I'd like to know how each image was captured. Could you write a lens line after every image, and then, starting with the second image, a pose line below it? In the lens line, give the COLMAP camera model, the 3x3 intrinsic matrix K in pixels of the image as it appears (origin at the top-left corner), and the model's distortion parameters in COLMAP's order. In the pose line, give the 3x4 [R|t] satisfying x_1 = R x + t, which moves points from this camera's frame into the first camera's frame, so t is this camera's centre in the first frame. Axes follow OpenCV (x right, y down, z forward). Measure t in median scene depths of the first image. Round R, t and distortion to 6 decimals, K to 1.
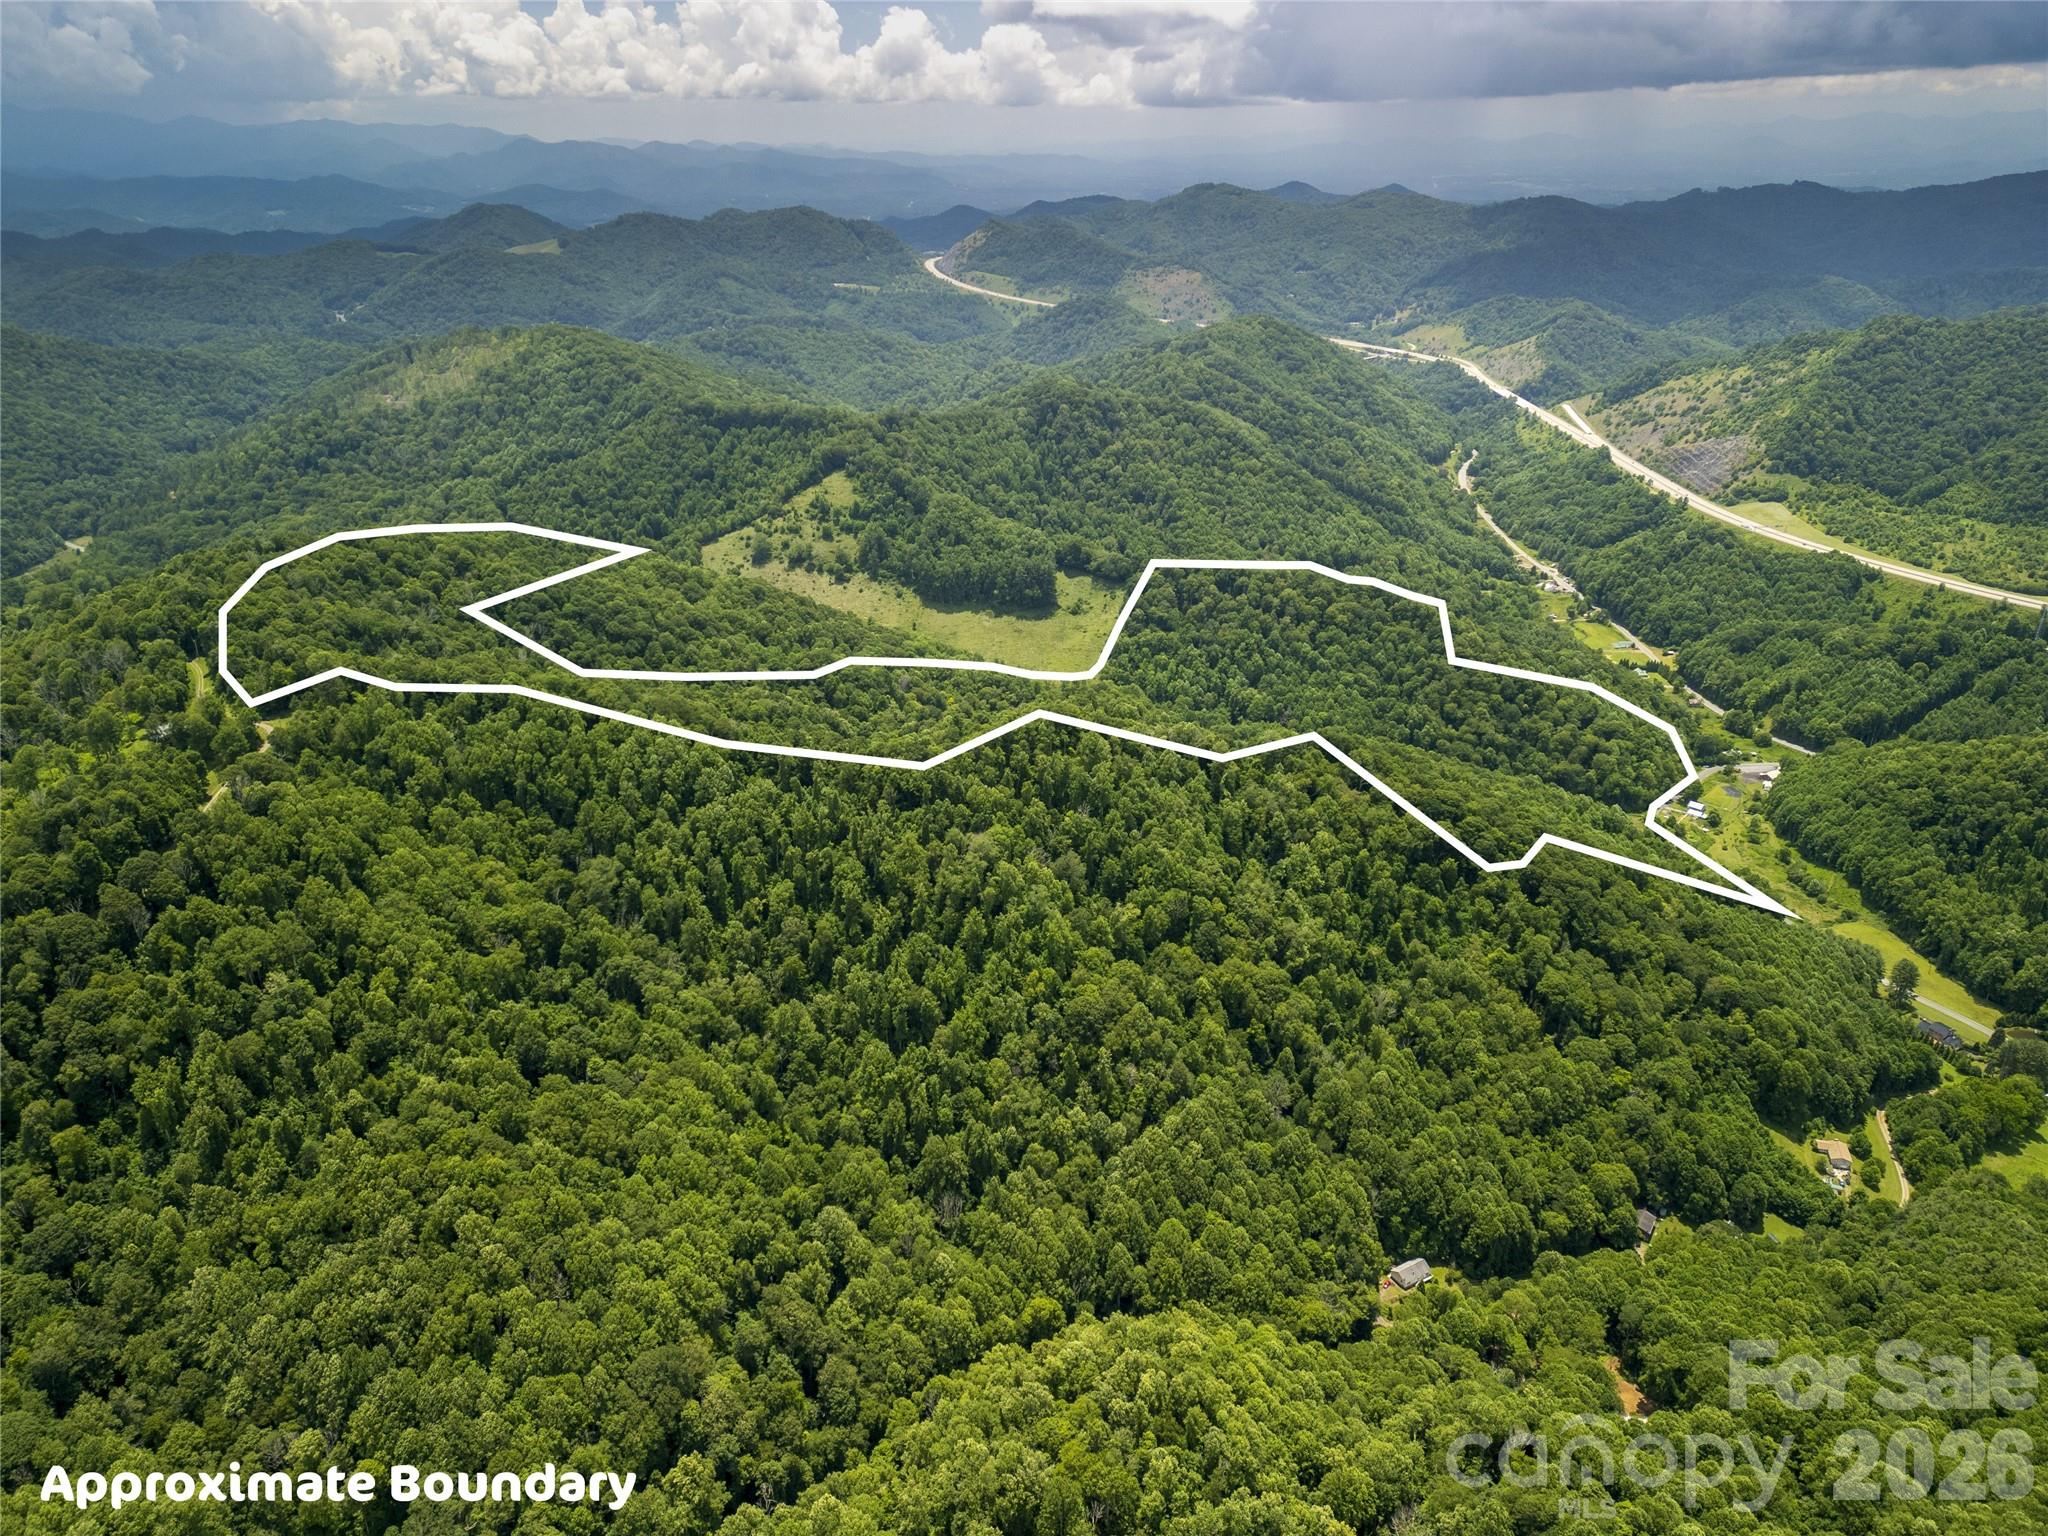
lens RADIAL K [[1435.1, 0, 1038.1], [0, 1435.1, 772.5], [0, 0, 1]] dist [0.074675, -0.071613]
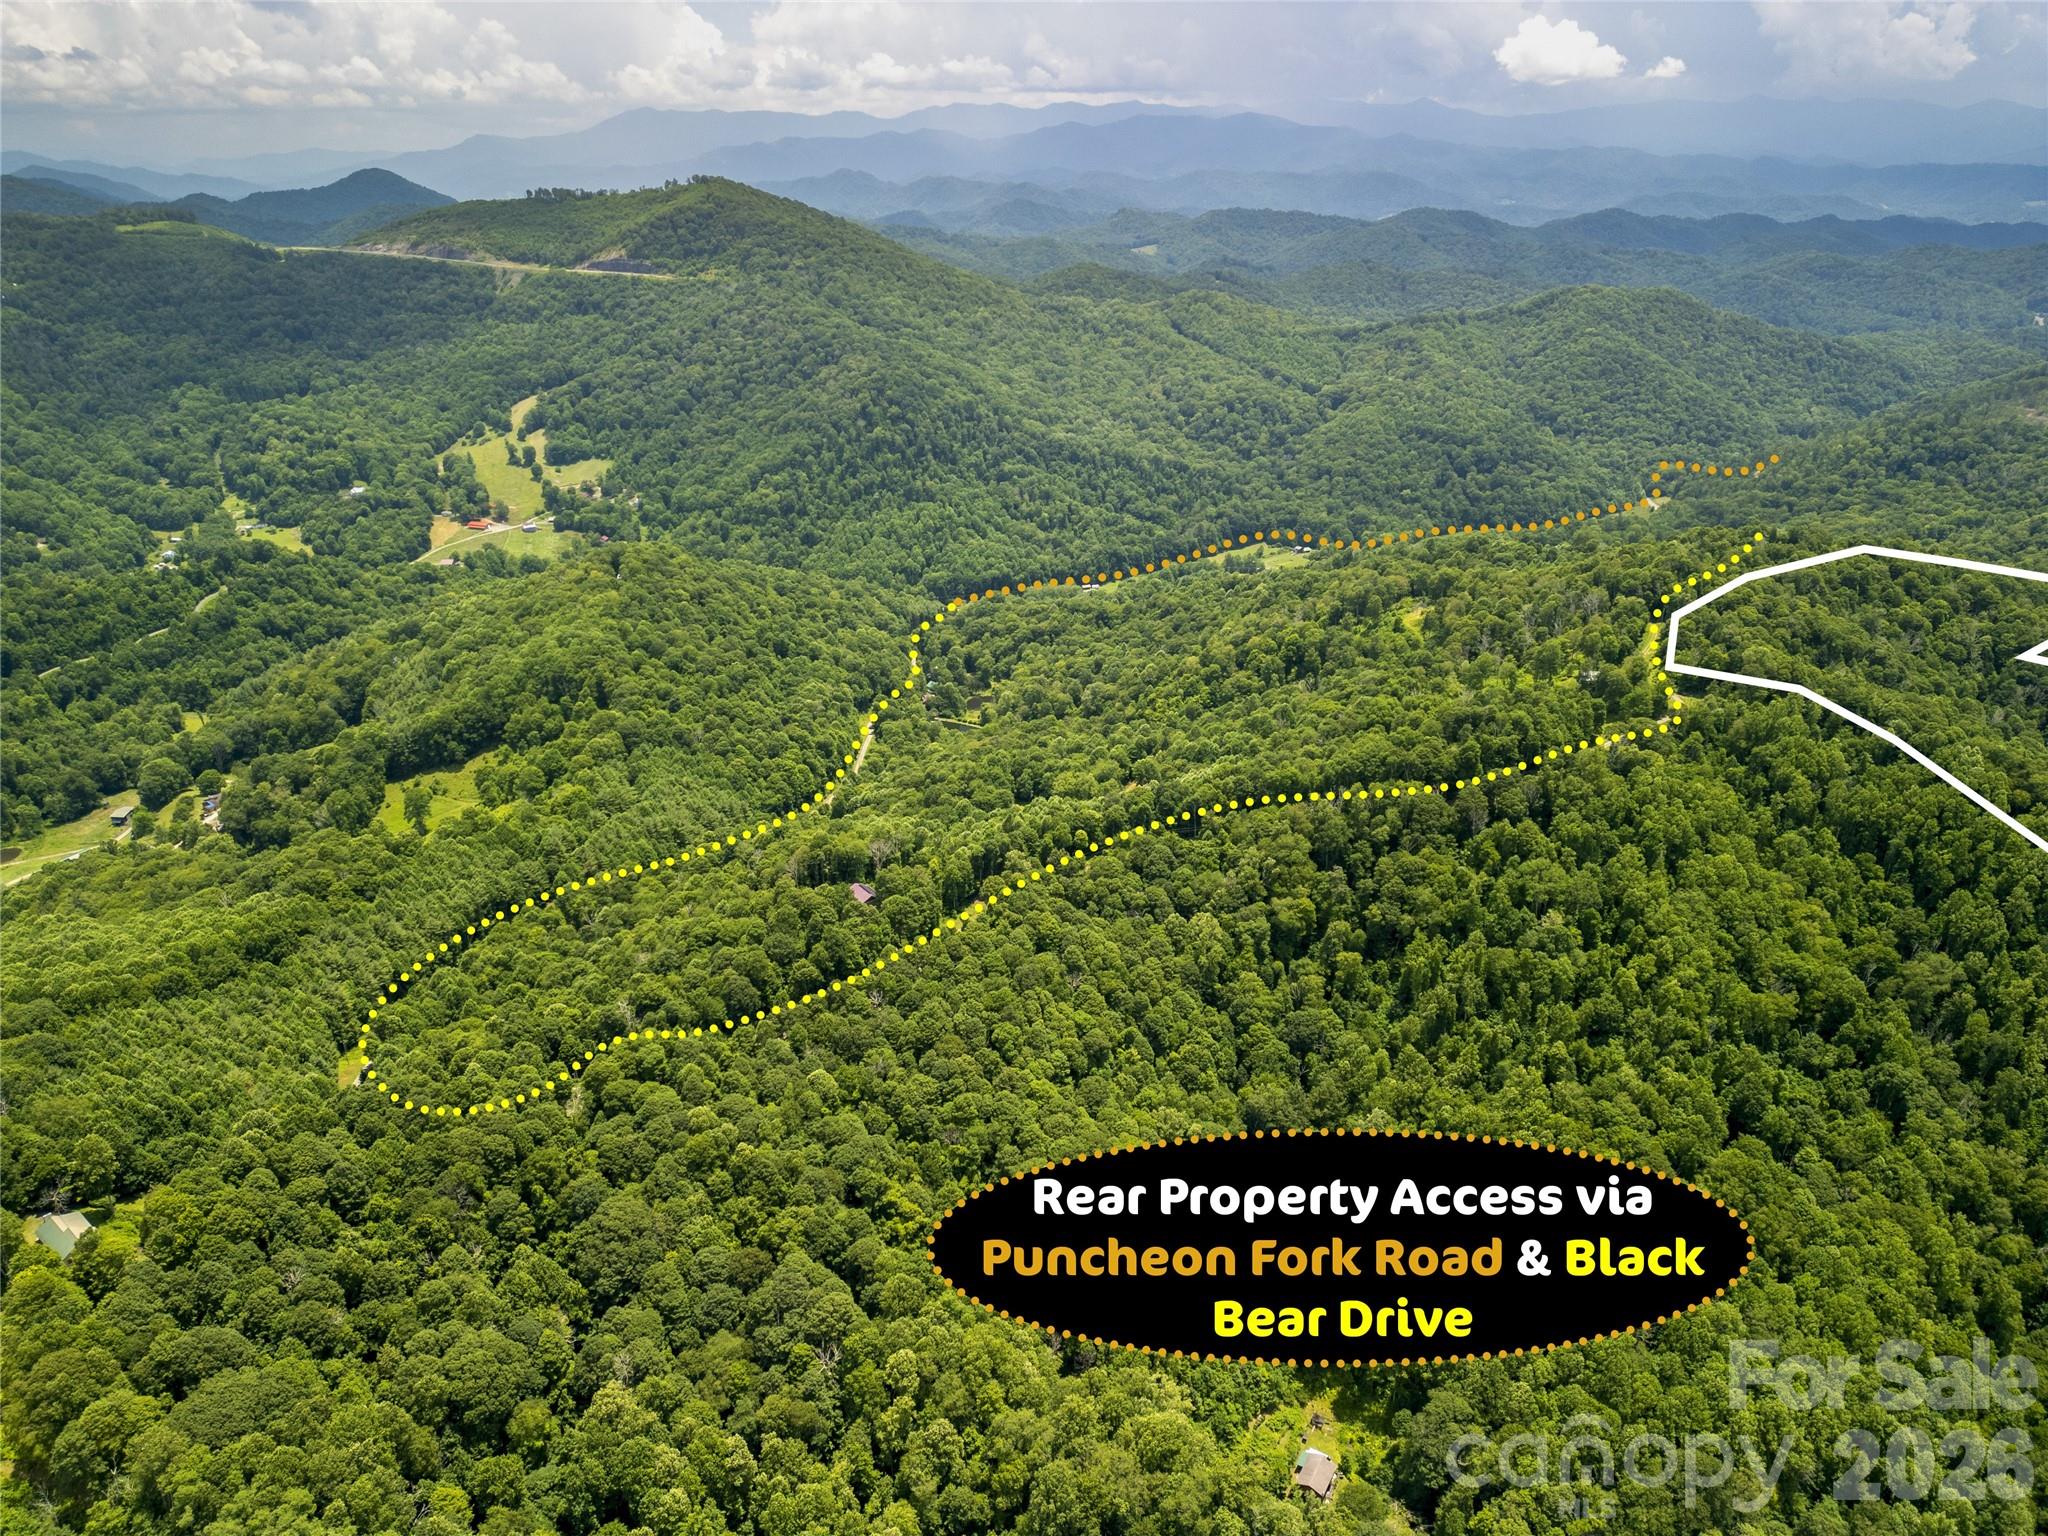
lens RADIAL K [[1431.5, 0, 1012.0], [0, 1431.5, 779.9], [0, 0, 1]] dist [0.089850, -0.091968]
pose [[0.513326, 0.348297, -0.784337, 0.029325], [-0.339257, 0.921853, 0.187329, -0.006394], [0.788290, 0.169931, 0.591374, 0.013867]]
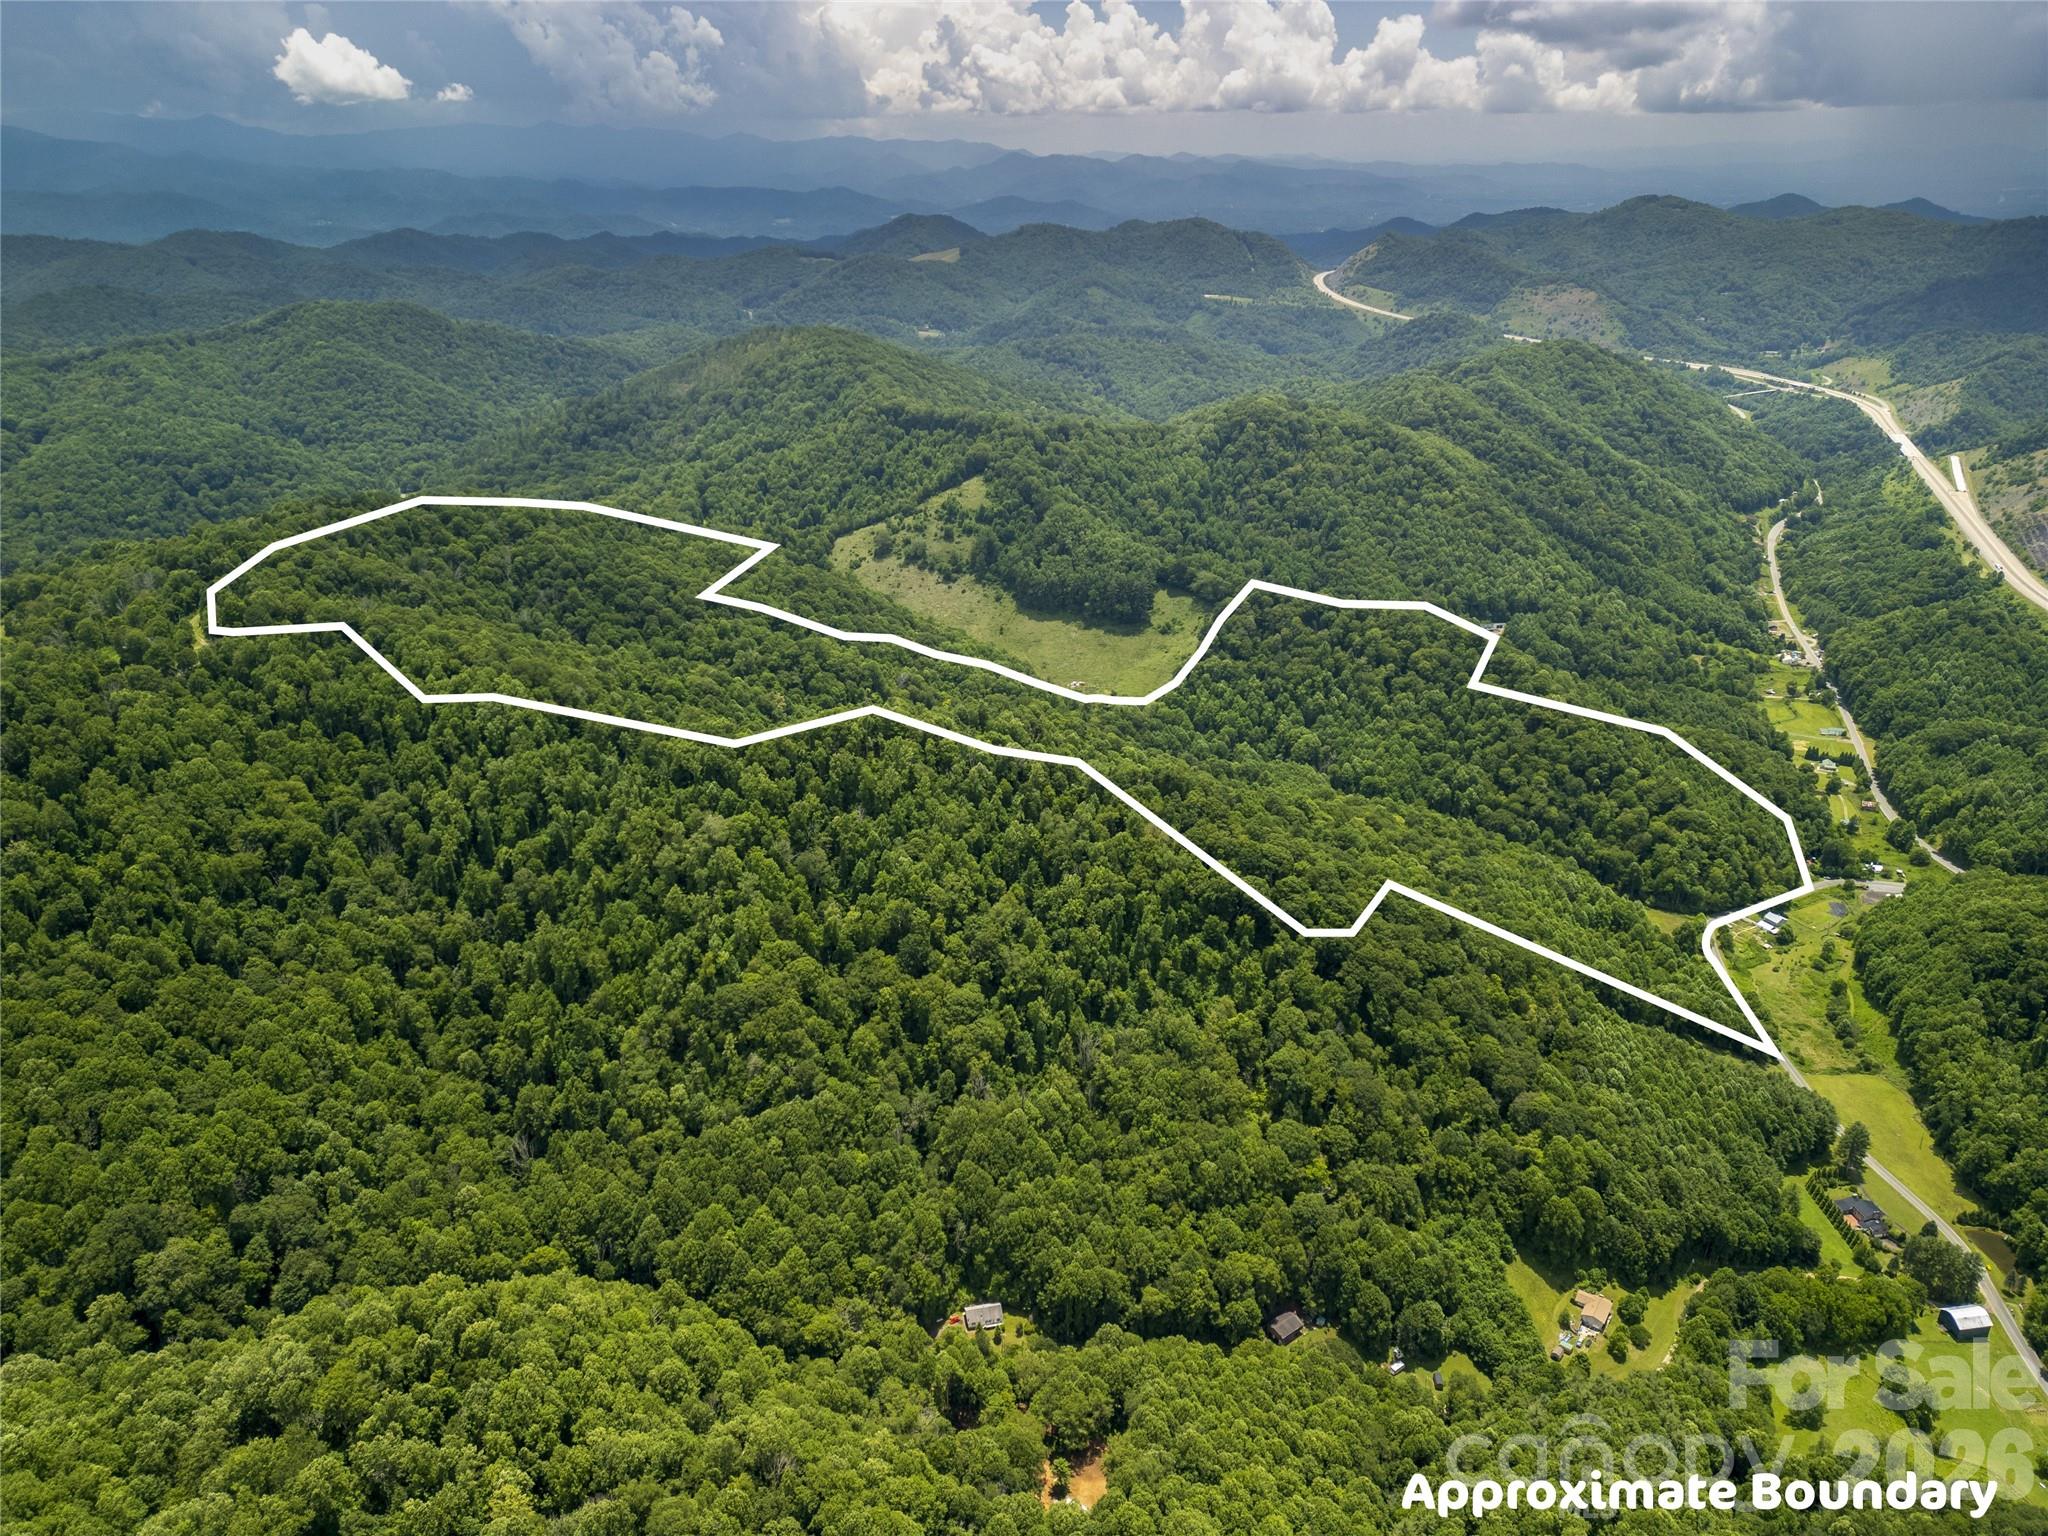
lens RADIAL K [[1431.5, 0, 1012.0], [0, 1431.5, 779.9], [0, 0, 1]] dist [0.089850, -0.091968]
pose [[0.949789, 0.125592, -0.286580, 0.233901], [-0.126189, 0.991870, 0.016463, -0.014470], [0.286318, 0.020527, 0.957915, 0.029202]]
